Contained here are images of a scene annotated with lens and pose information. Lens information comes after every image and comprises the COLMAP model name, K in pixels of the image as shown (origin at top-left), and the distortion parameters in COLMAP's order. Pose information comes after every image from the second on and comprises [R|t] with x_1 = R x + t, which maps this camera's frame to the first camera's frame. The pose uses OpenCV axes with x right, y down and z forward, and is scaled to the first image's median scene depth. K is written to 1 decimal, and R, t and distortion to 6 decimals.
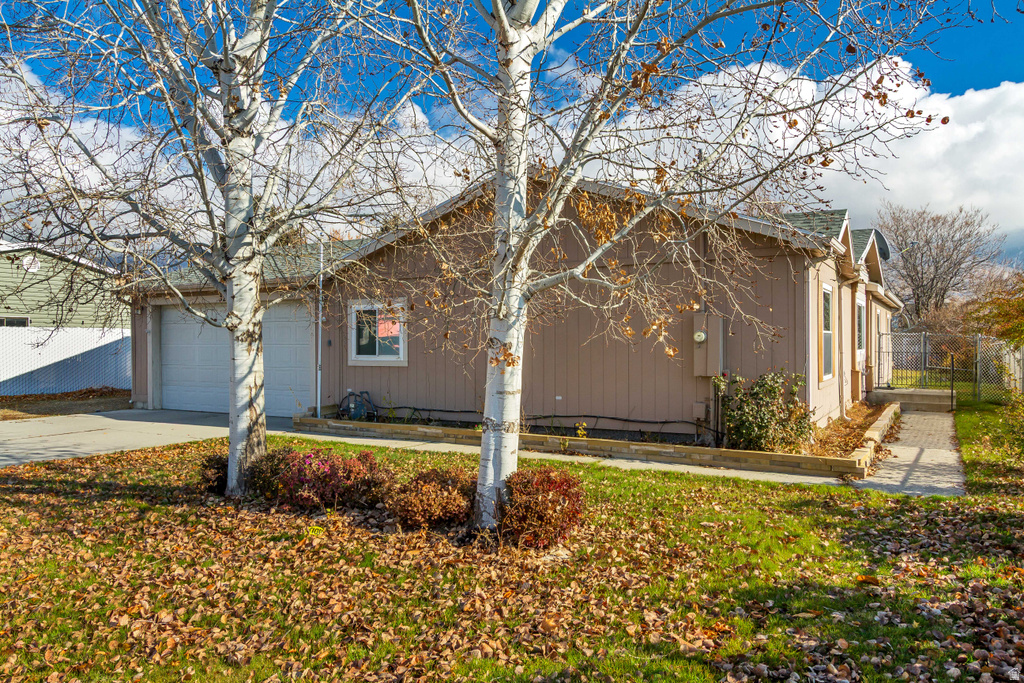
lens RADIAL K [[801.1, 0, 512.3], [0, 801.1, 341.7], [0, 0, 1]] dist [-0.000514, -0.001701]
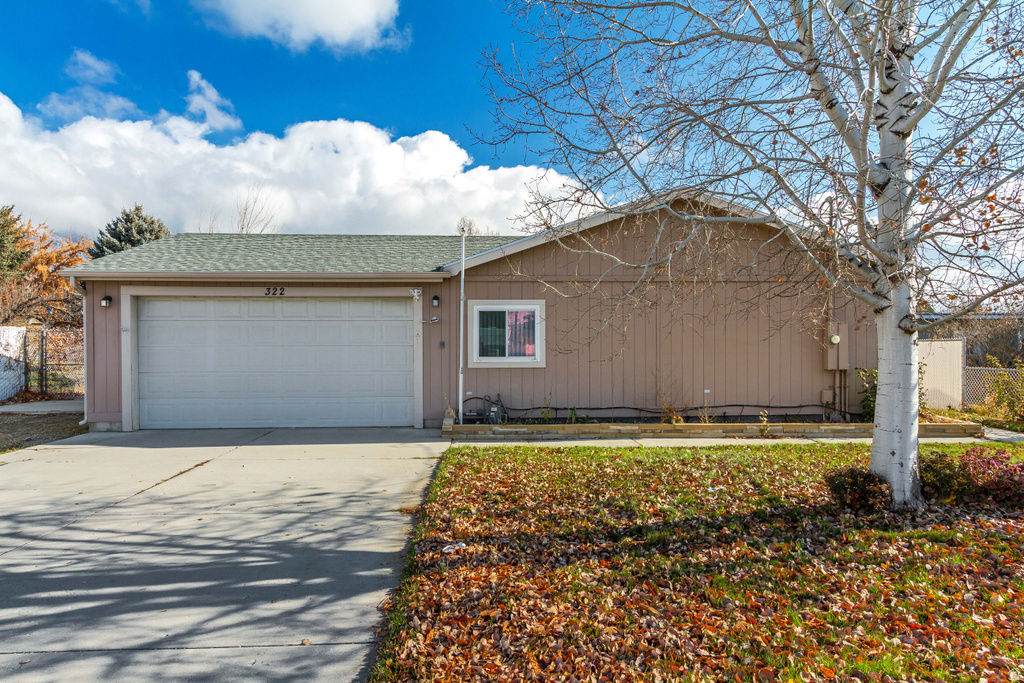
lens RADIAL K [[633.9, 0, 512.2], [0, 633.9, 342.5], [0, 0, 1]] dist [0.000694, -0.000121]
pose [[0.813703, -0.002025, 0.581278, -0.660266], [-0.001390, 0.999984, 0.005429, -0.004915], [-0.581280, -0.005226, 0.813687, 0.385106]]
